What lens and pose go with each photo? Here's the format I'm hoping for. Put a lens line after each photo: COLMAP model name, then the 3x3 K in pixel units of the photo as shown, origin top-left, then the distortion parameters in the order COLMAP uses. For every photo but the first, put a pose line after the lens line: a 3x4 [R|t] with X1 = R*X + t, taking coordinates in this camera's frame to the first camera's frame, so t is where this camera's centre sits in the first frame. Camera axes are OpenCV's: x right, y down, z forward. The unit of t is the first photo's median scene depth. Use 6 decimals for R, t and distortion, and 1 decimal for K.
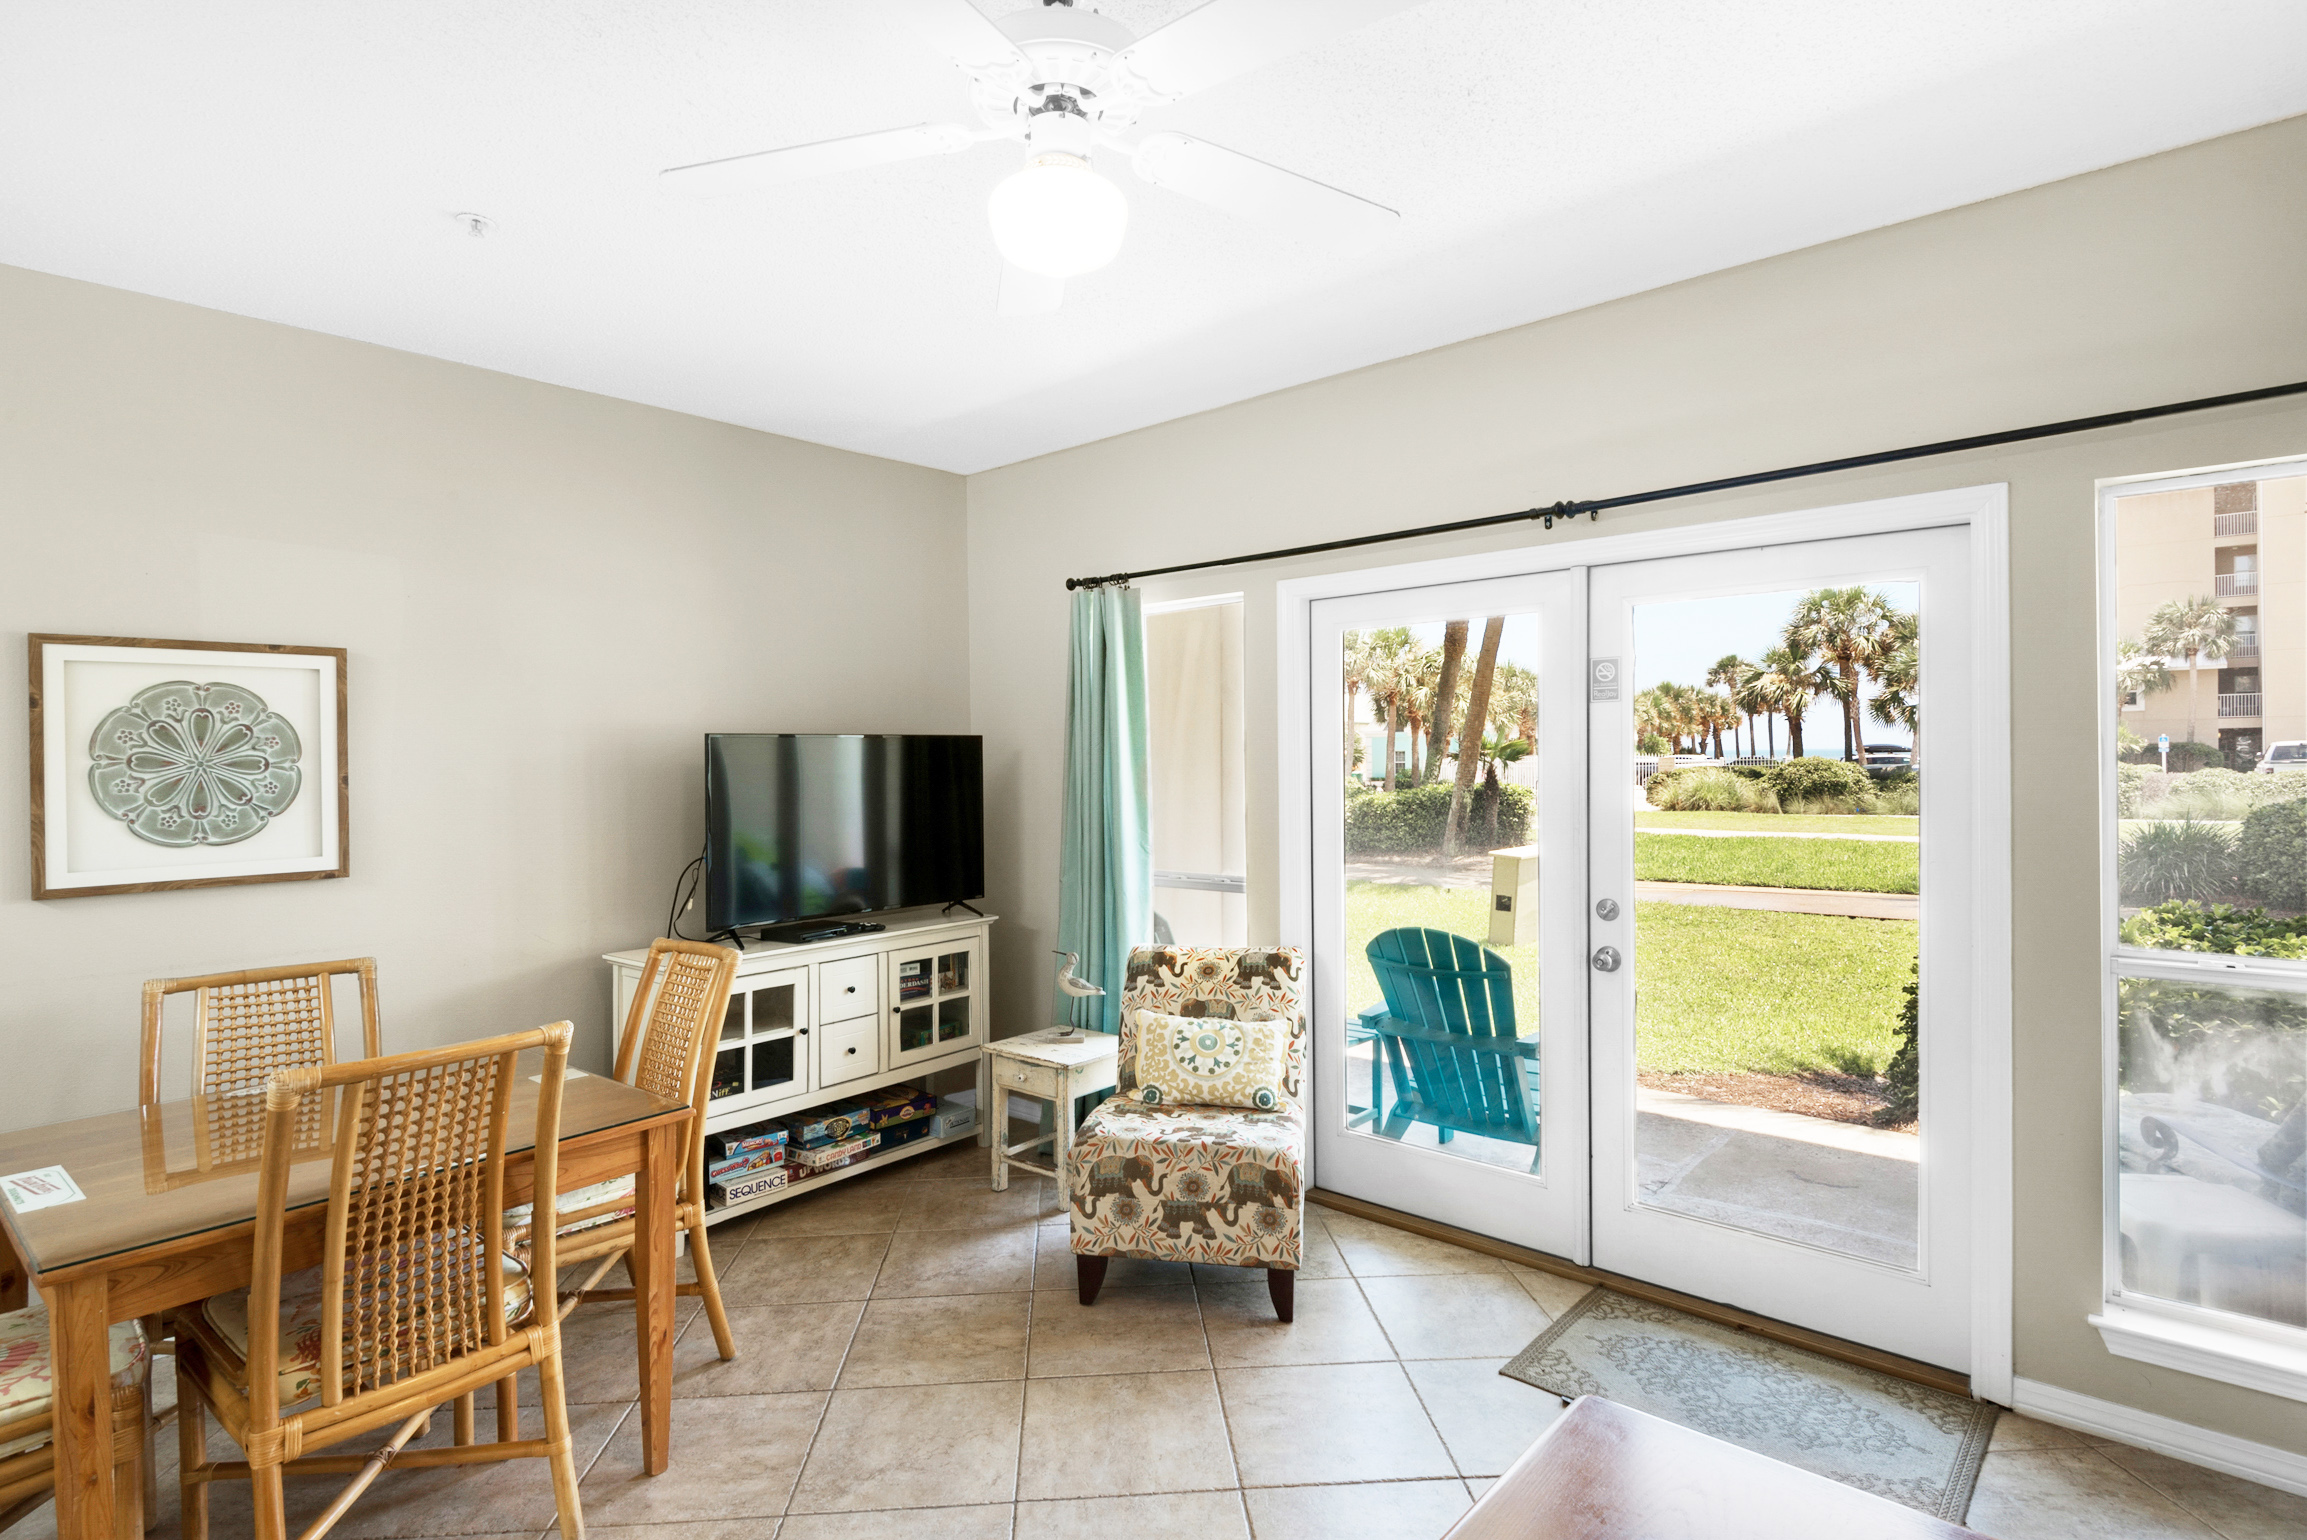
lens RADIAL K [[1168.3, 0, 1140.2], [0, 1168.3, 758.2], [0, 0, 1]] dist [0.006251, -0.000104]
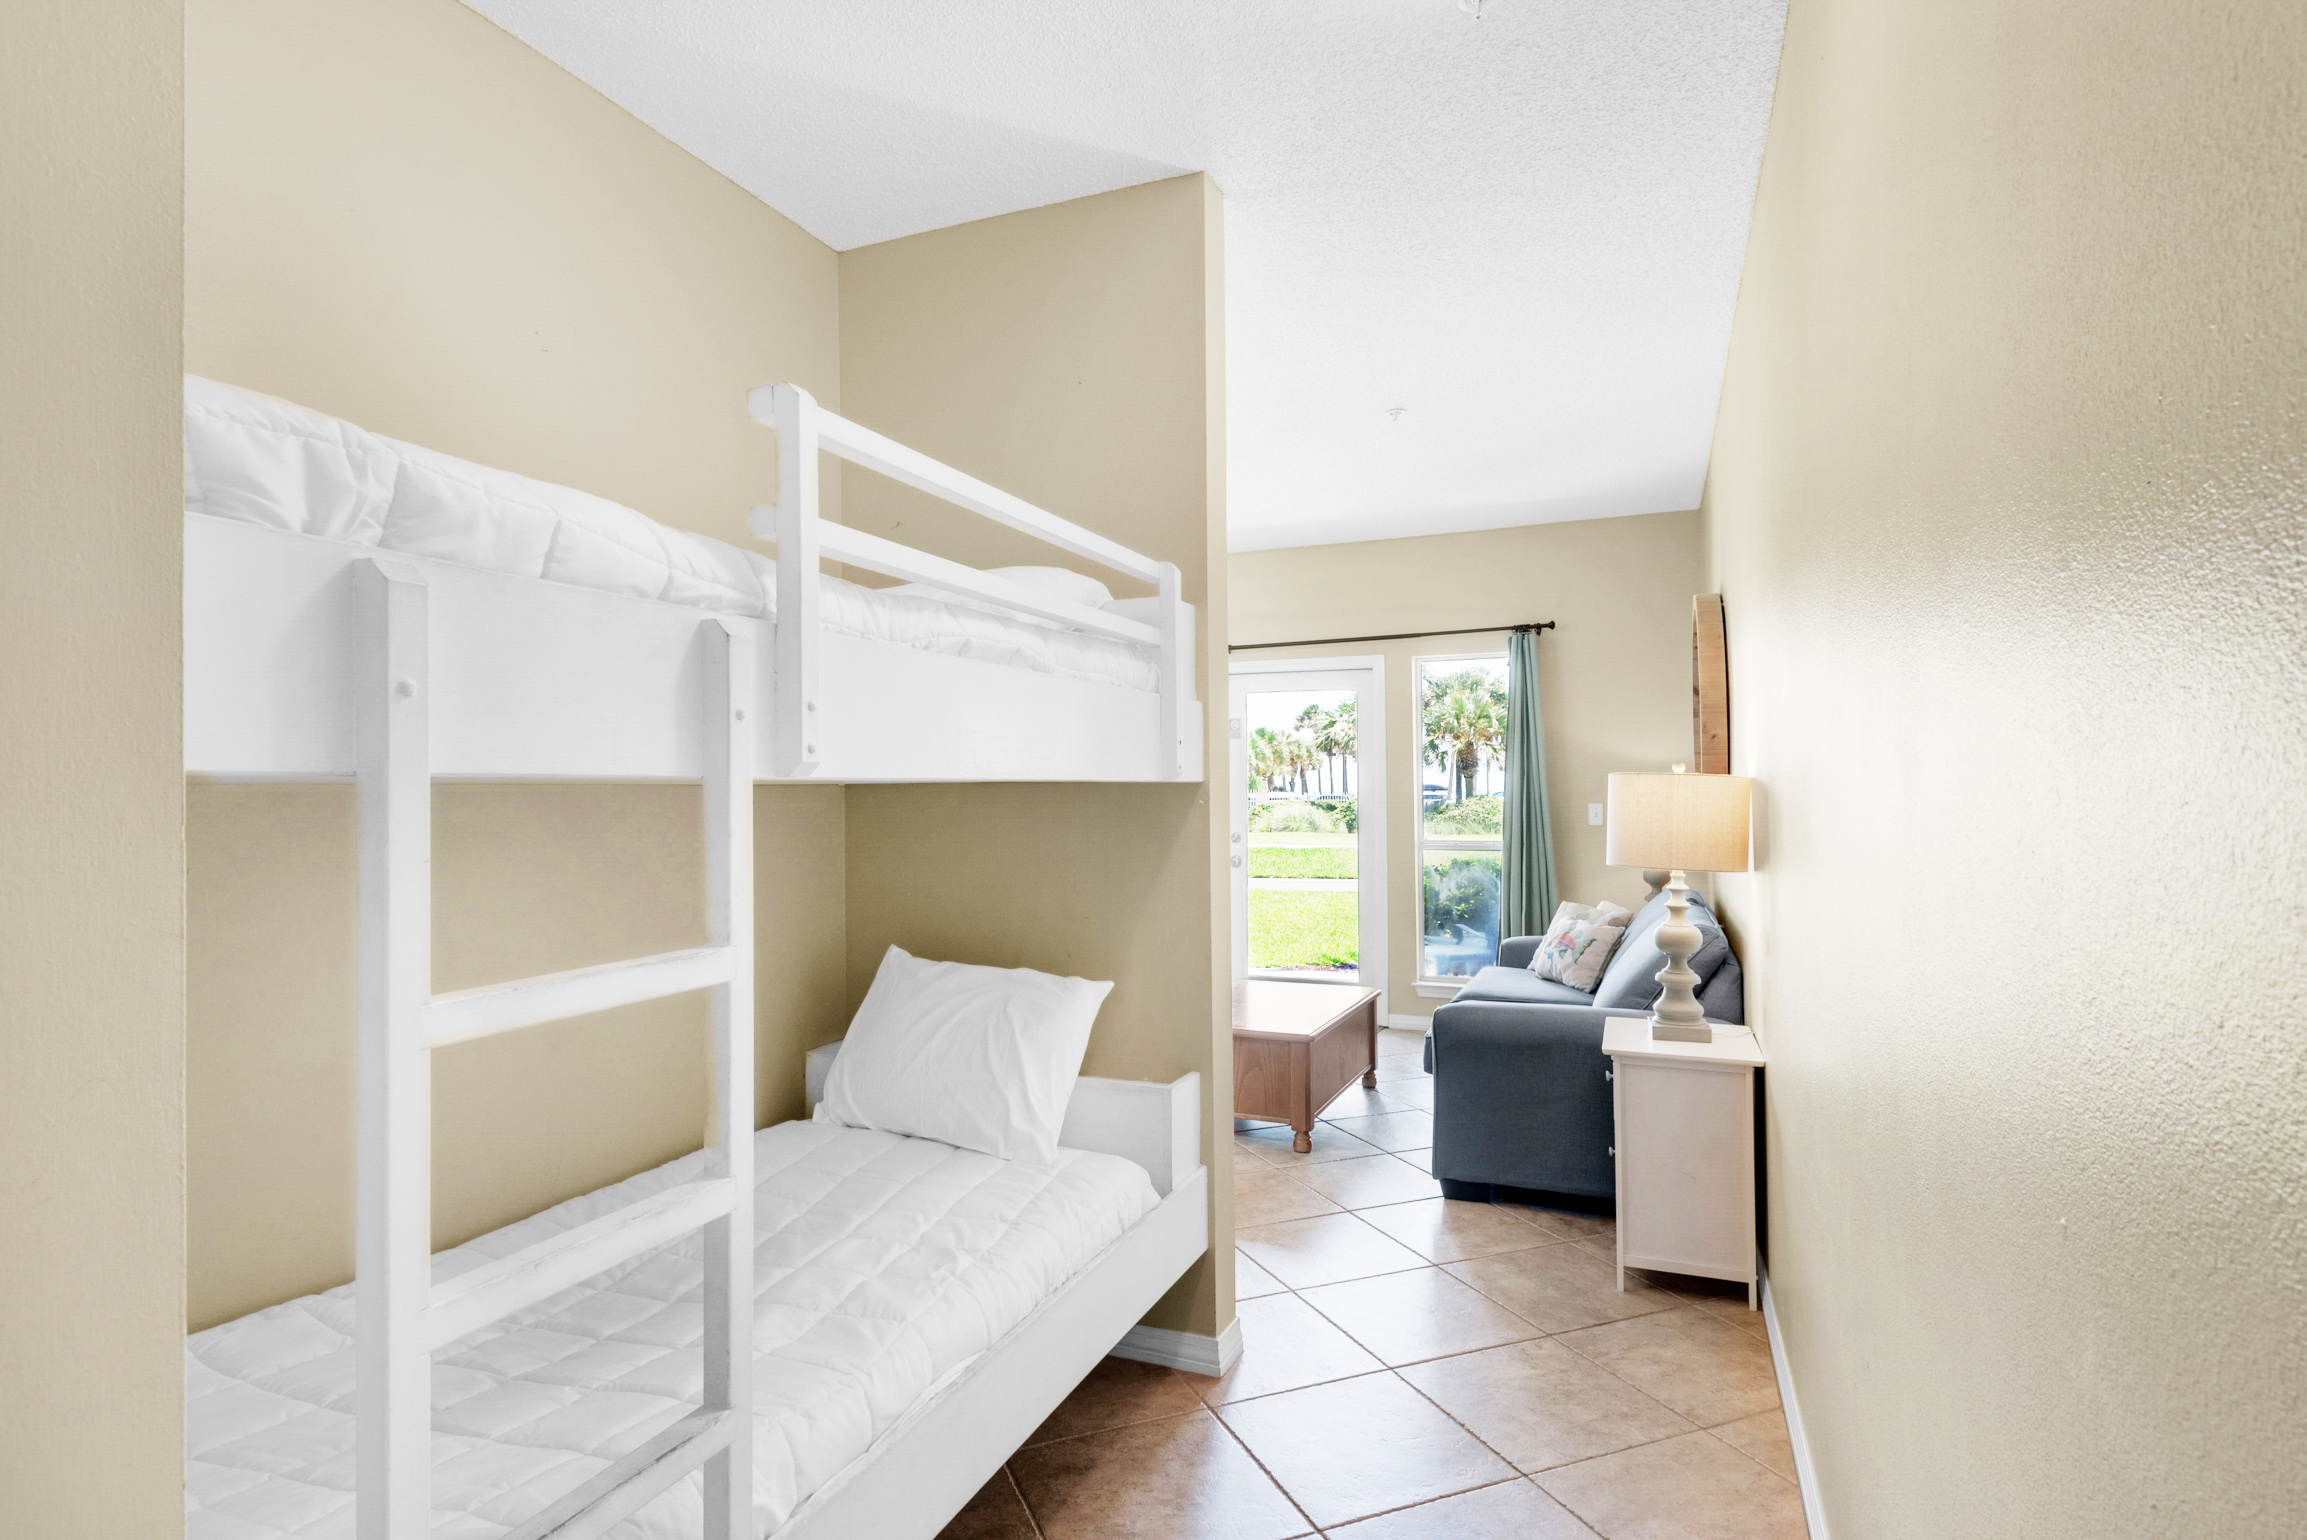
lens RADIAL K [[1211.4, 0, 1160.1], [0, 1211.4, 774.9], [0, 0, 1]] dist [0.003667, 0.000872]
pose [[0.943118, 0.011423, 0.332261, -0.043641], [-0.005464, 0.999807, -0.018865, 0.005758], [-0.332412, 0.015976, 0.942999, -0.097103]]
